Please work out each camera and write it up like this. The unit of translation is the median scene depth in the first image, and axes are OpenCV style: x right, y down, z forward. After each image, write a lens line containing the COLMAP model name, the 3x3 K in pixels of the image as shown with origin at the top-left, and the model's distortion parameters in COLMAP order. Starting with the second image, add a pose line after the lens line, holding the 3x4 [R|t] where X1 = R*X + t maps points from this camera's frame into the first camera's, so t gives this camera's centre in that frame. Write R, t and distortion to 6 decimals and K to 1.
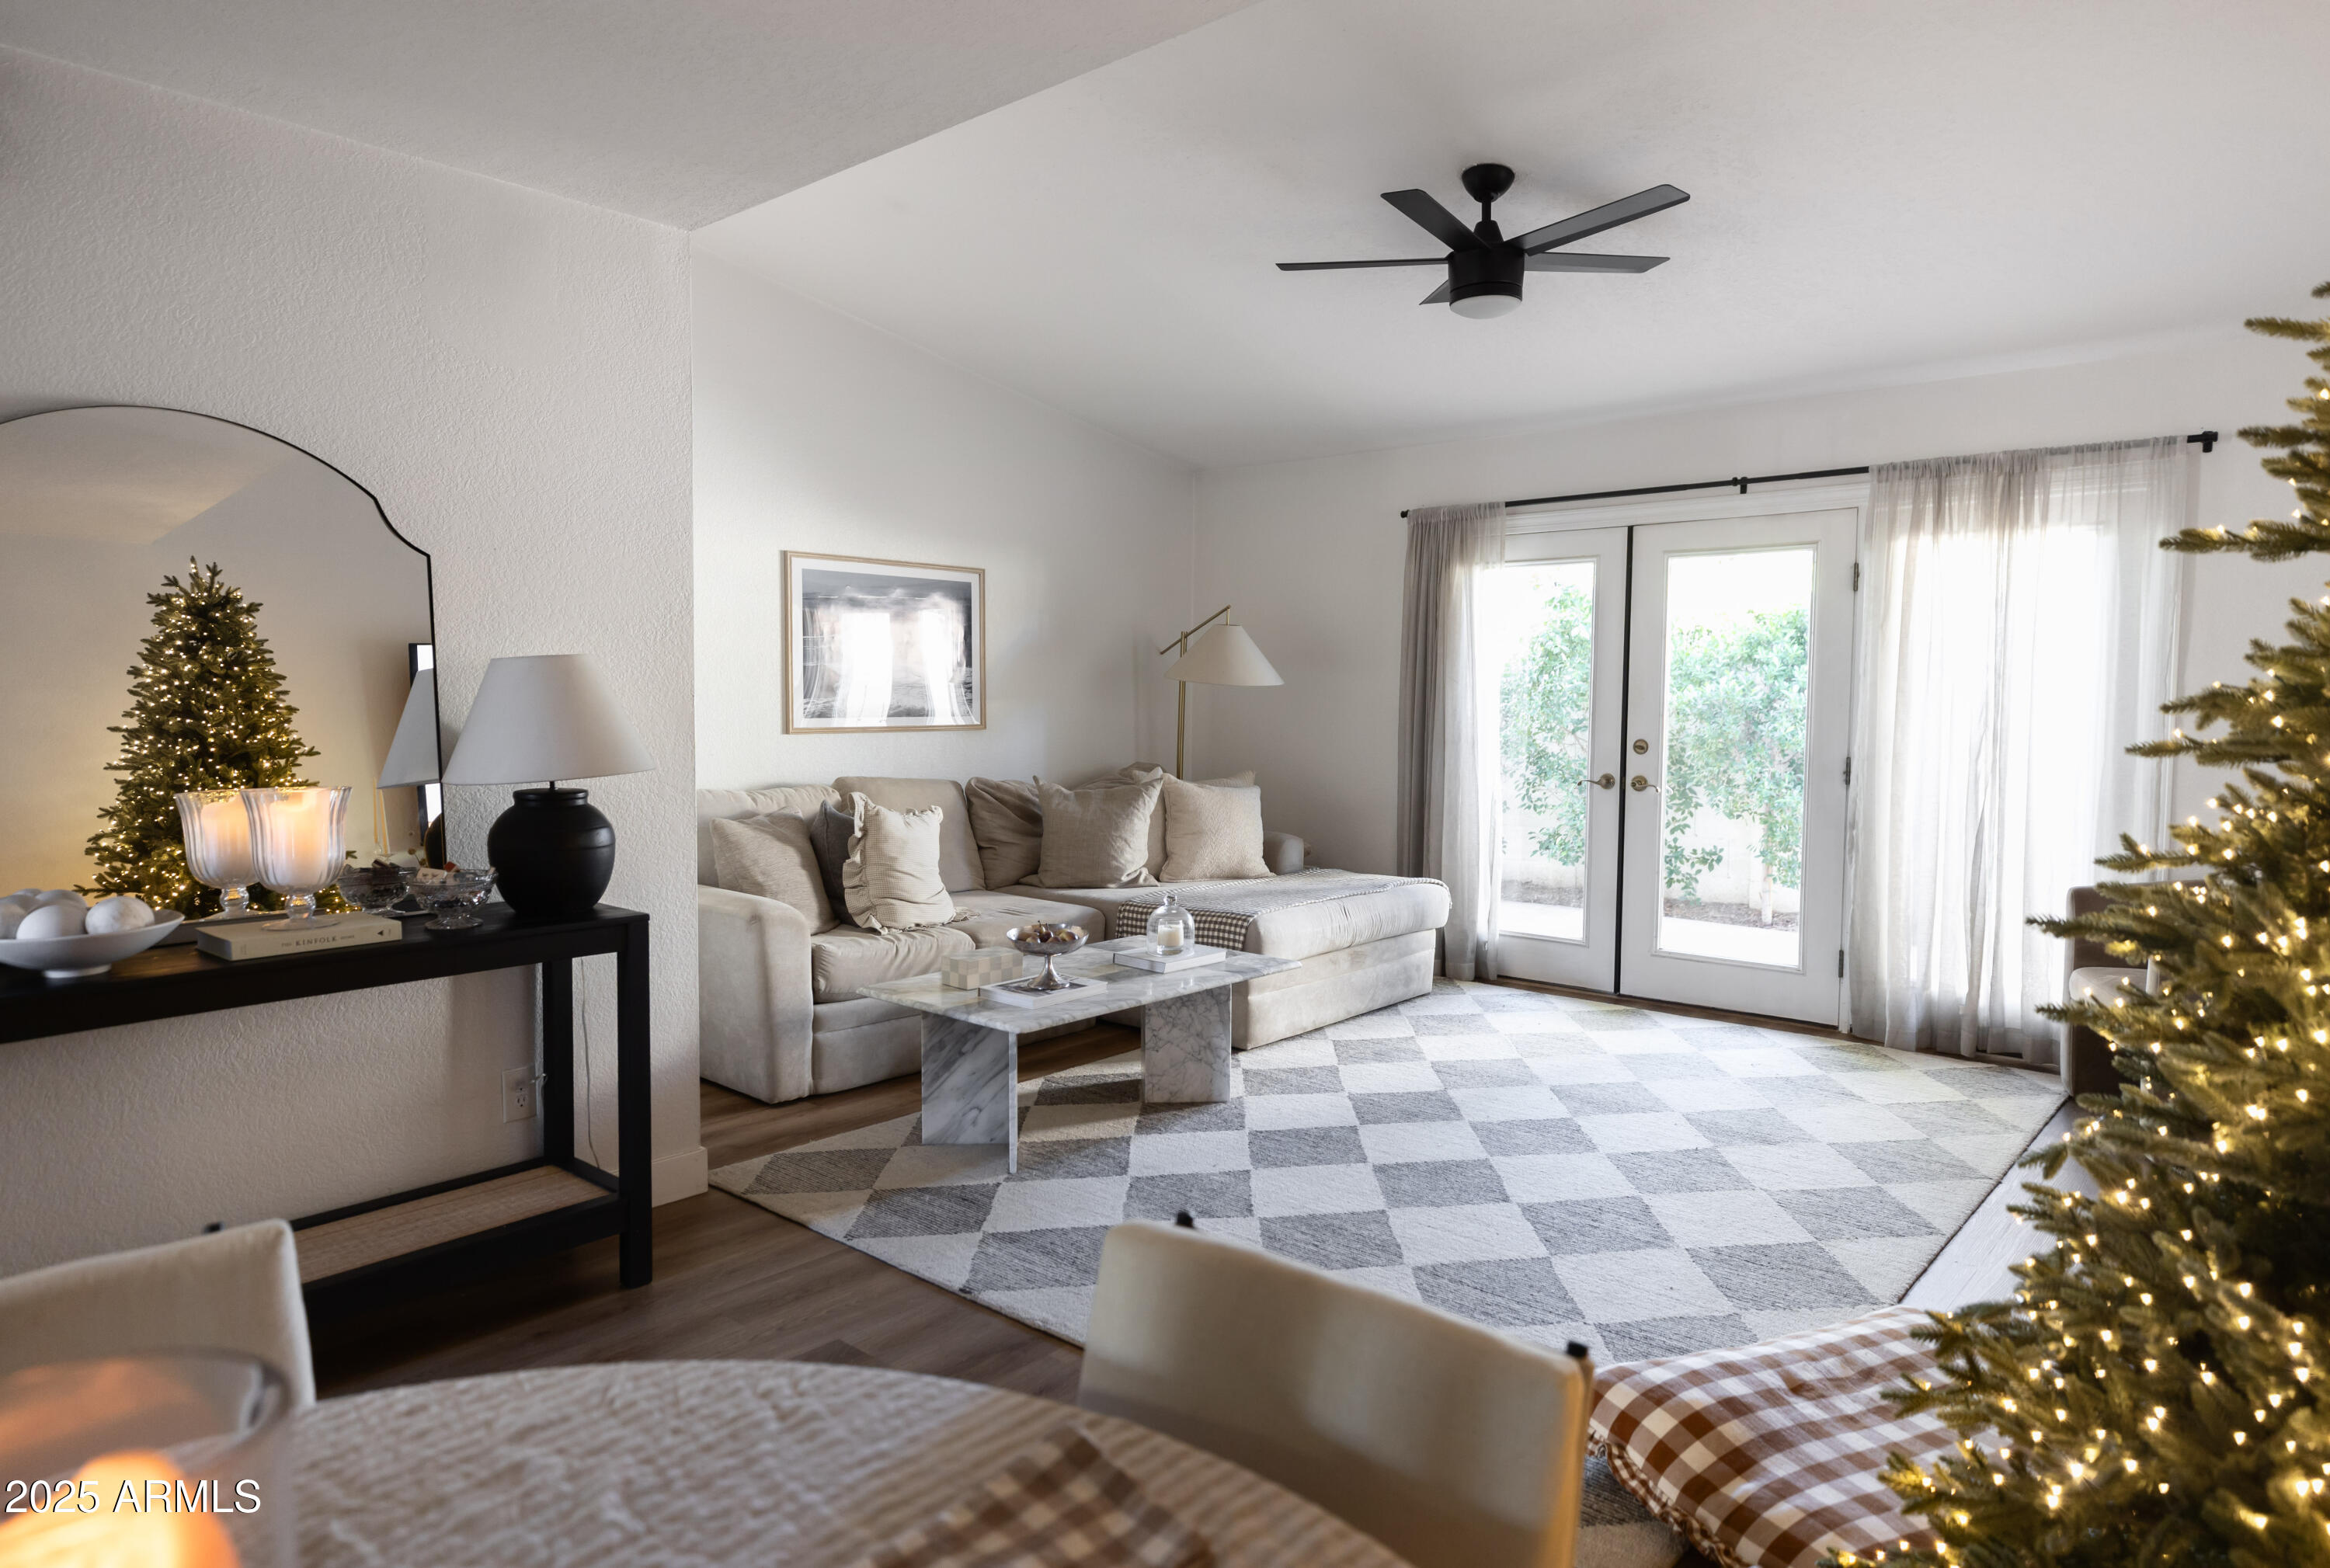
lens RADIAL K [[1404.1, 0, 1162.9], [0, 1404.1, 770.0], [0, 0, 1]] dist [0.026452, 0.000506]
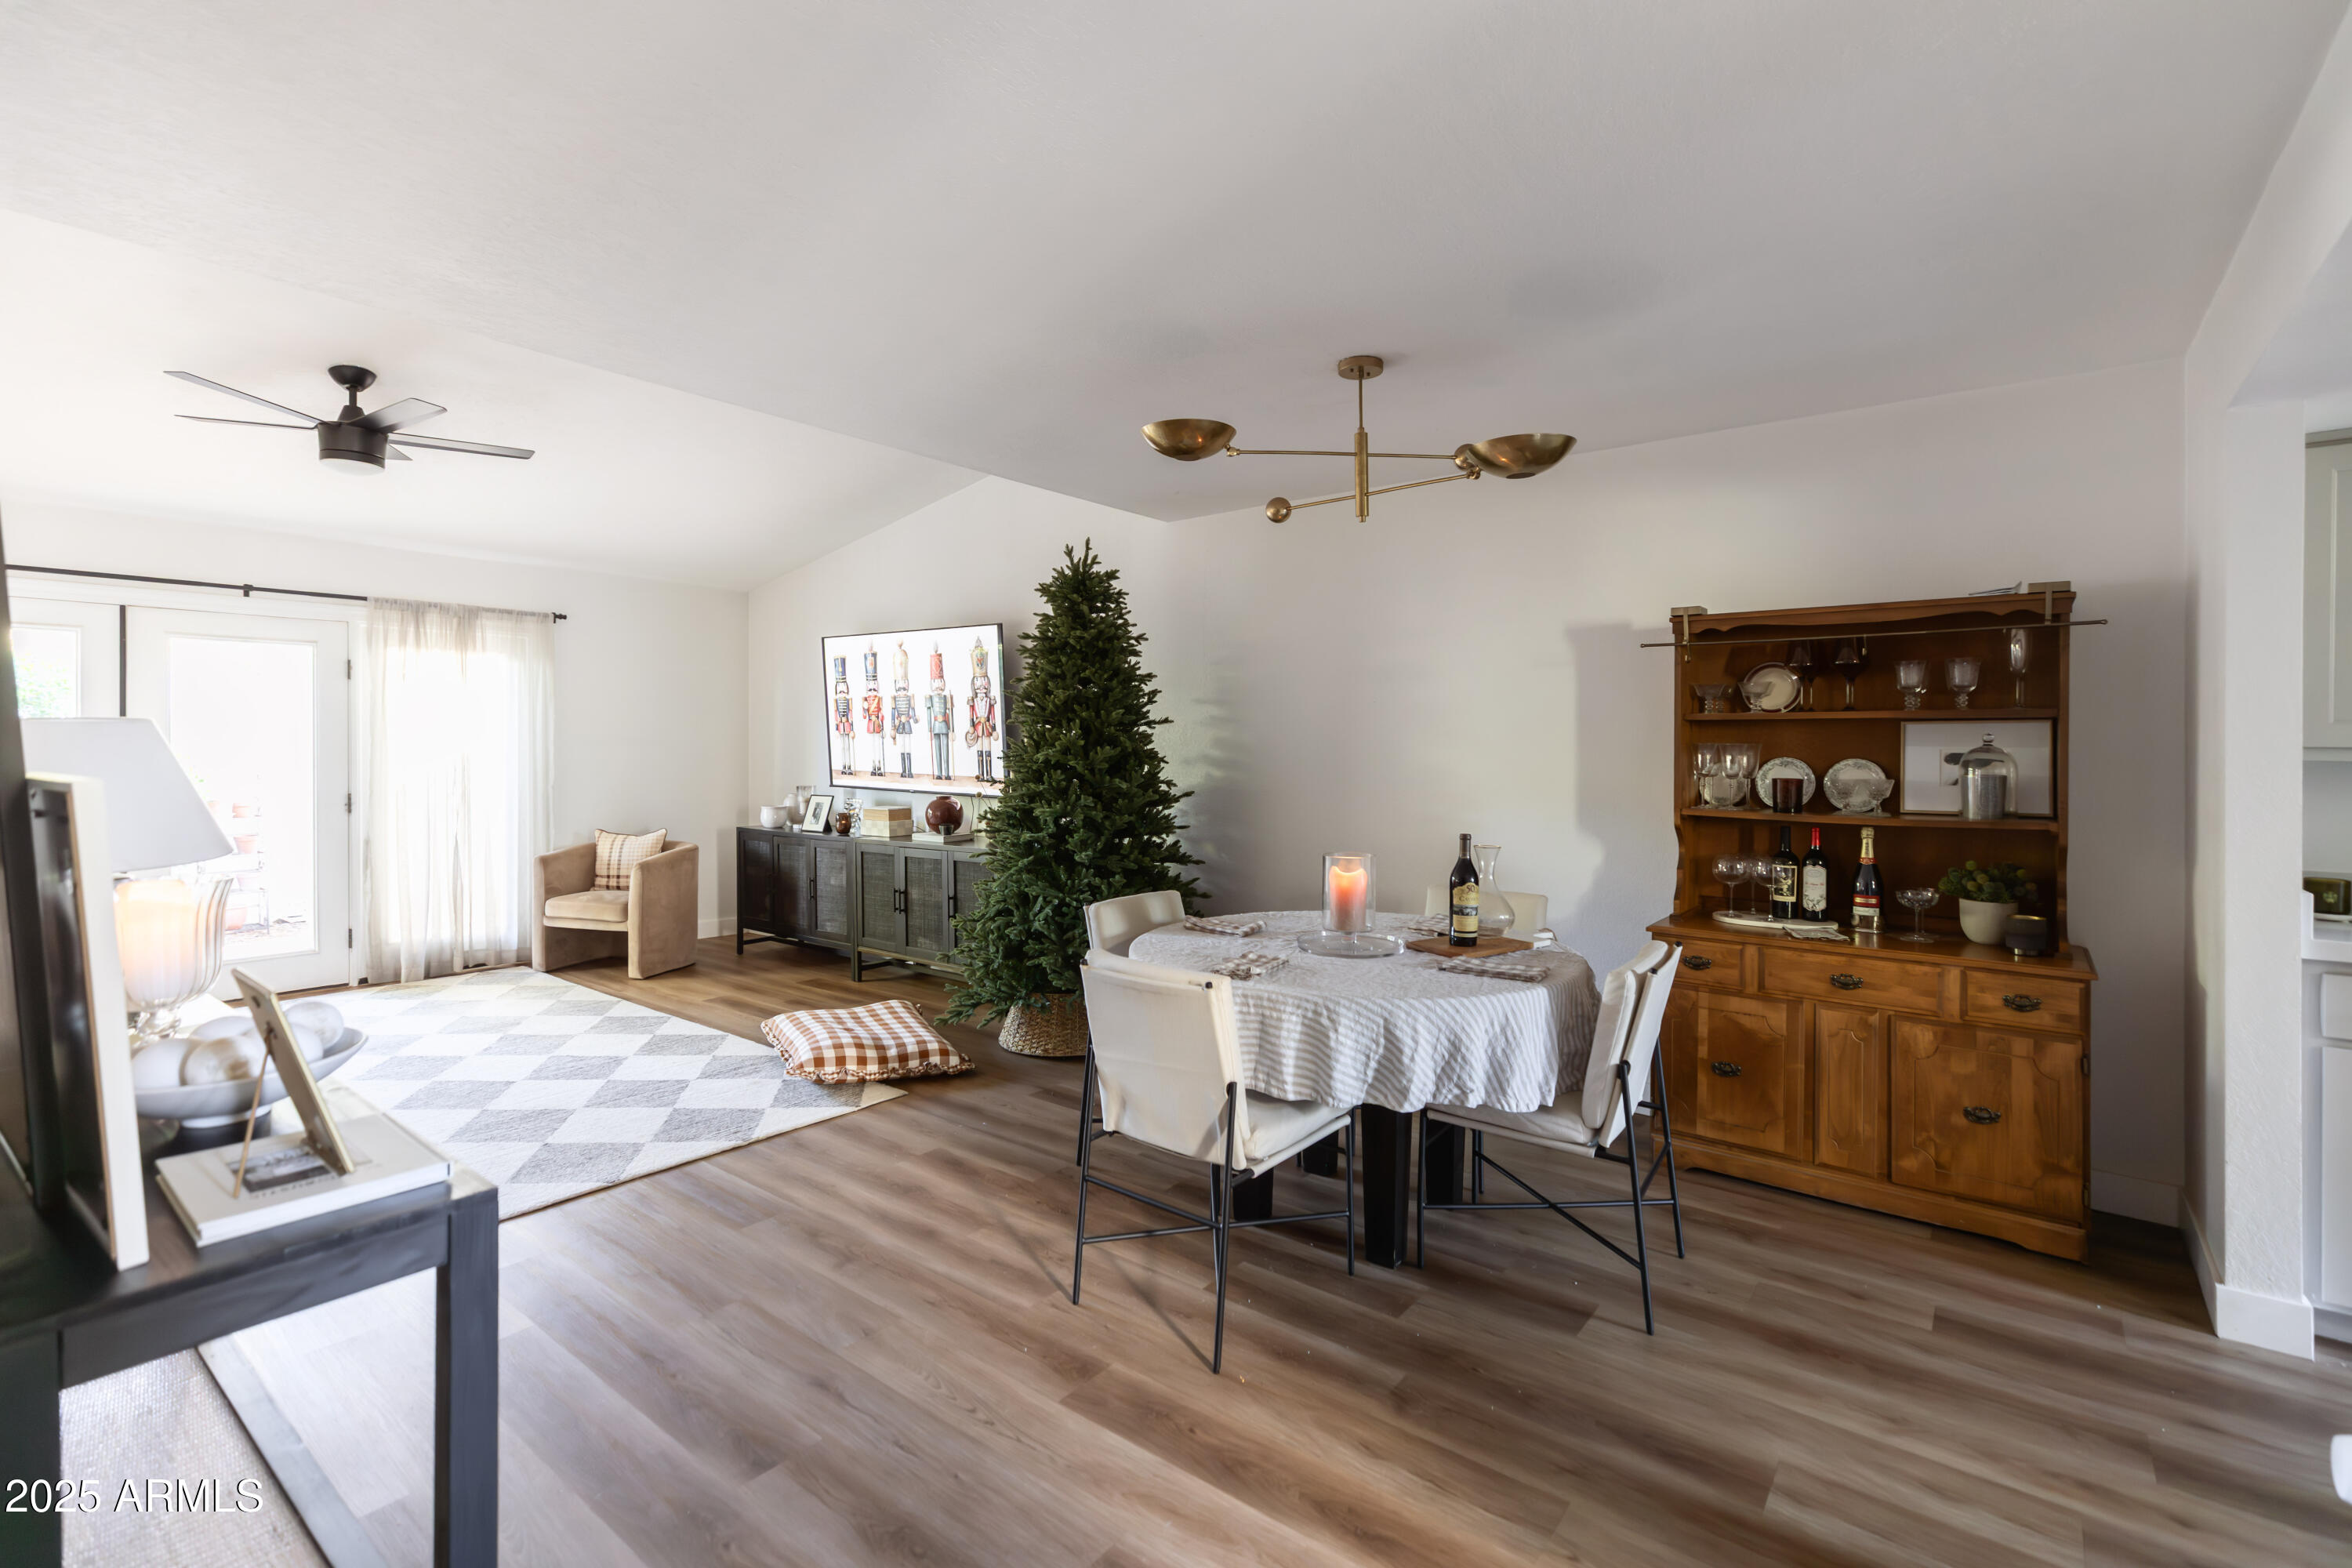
lens RADIAL K [[1044.1, 0, 1177.3], [0, 1044.1, 753.9], [0, 0, 1]] dist [0.001379, 0.000254]
pose [[-0.047352, -0.012919, 0.998795, -0.627506], [0.052729, 0.998490, 0.015415, -0.021892], [-0.997486, 0.053395, -0.046599, 0.211216]]
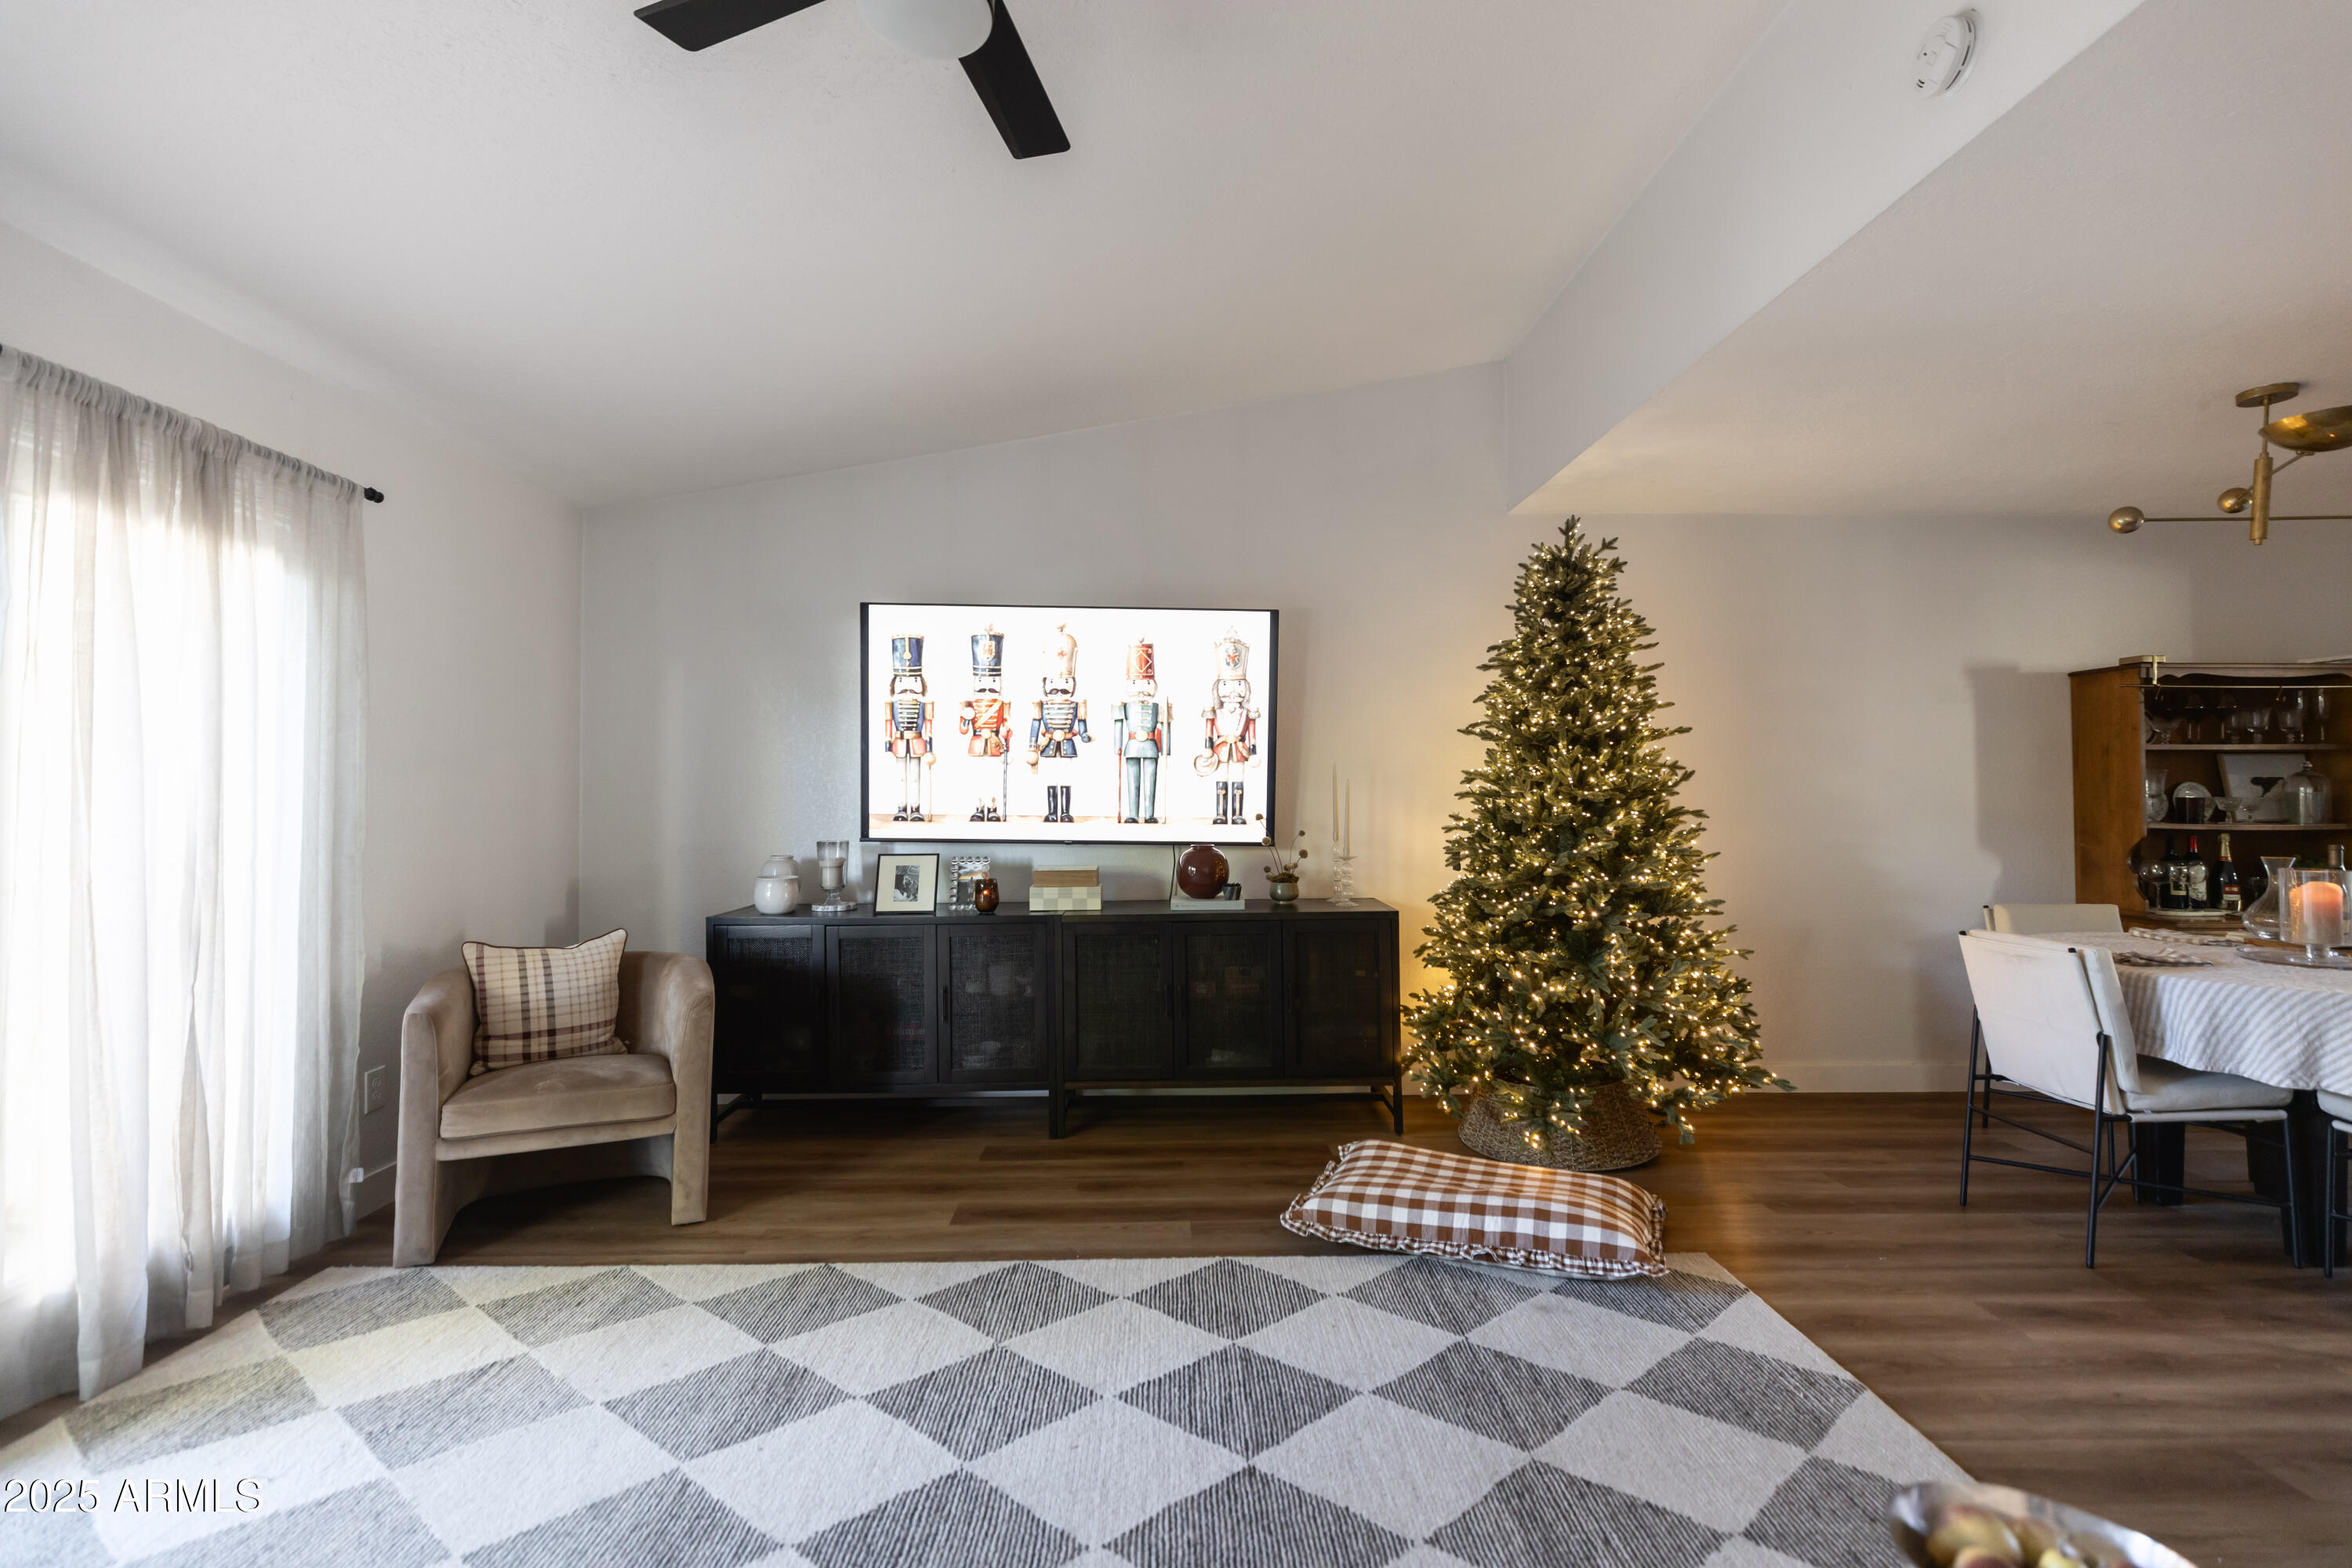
lens RADIAL K [[1038.2, 0, 1171.8], [0, 1038.2, 769.1], [0, 0, 1]] dist [0.002747, 0.000561]
pose [[-0.665458, 0.016283, 0.746258, -0.089628], [0.039924, 0.999107, 0.013801, -0.041162], [-0.745367, 0.038977, -0.665514, 0.926729]]
